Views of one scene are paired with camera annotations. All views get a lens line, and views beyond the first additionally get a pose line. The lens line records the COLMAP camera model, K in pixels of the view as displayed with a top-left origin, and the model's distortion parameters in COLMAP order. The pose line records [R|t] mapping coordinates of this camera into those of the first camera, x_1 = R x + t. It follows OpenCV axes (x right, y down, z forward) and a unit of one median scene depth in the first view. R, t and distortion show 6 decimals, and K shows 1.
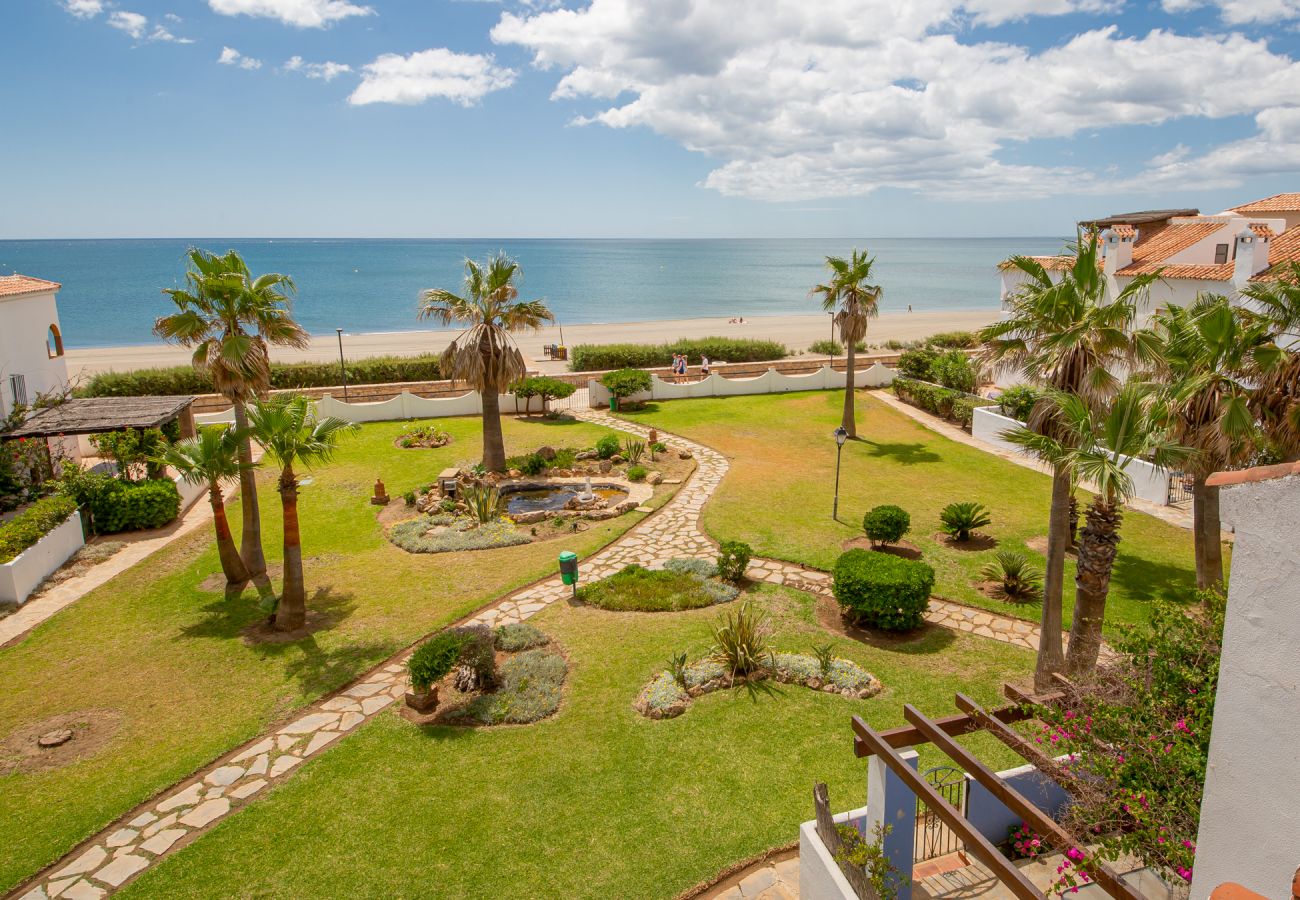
lens RADIAL K [[857.0, 0, 728.0], [0, 857.0, 415.6], [0, 0, 1]] dist [0.028726, -0.038525]
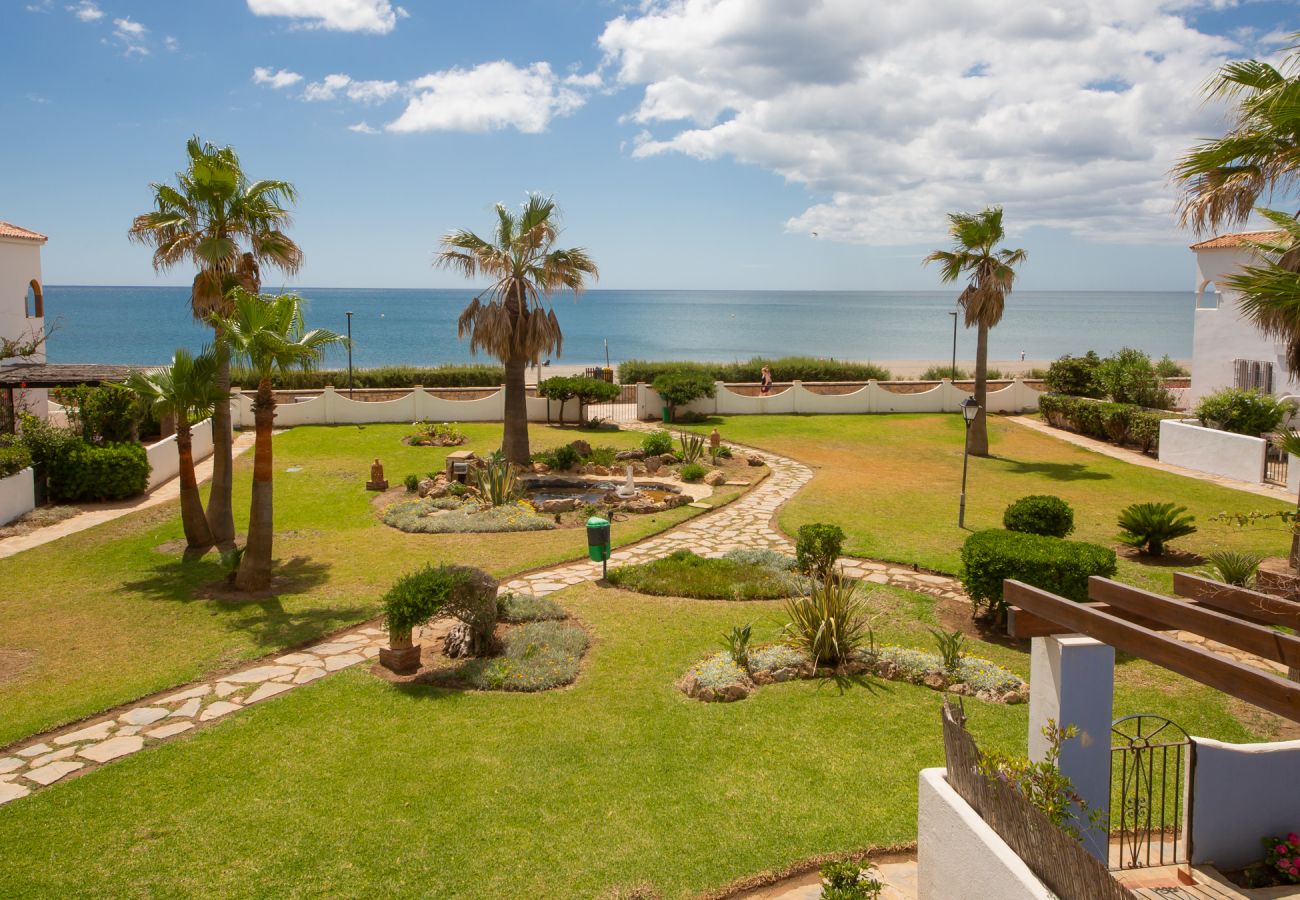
lens RADIAL K [[1038.1, 0, 633.2], [0, 1038.1, 438.7], [0, 0, 1]] dist [0.066695, -0.045398]
pose [[0.985179, 0.020885, -0.170254, -0.000290], [-0.042917, 0.991003, -0.126774, 0.205874], [0.166074, 0.132202, 0.977211, 0.091392]]
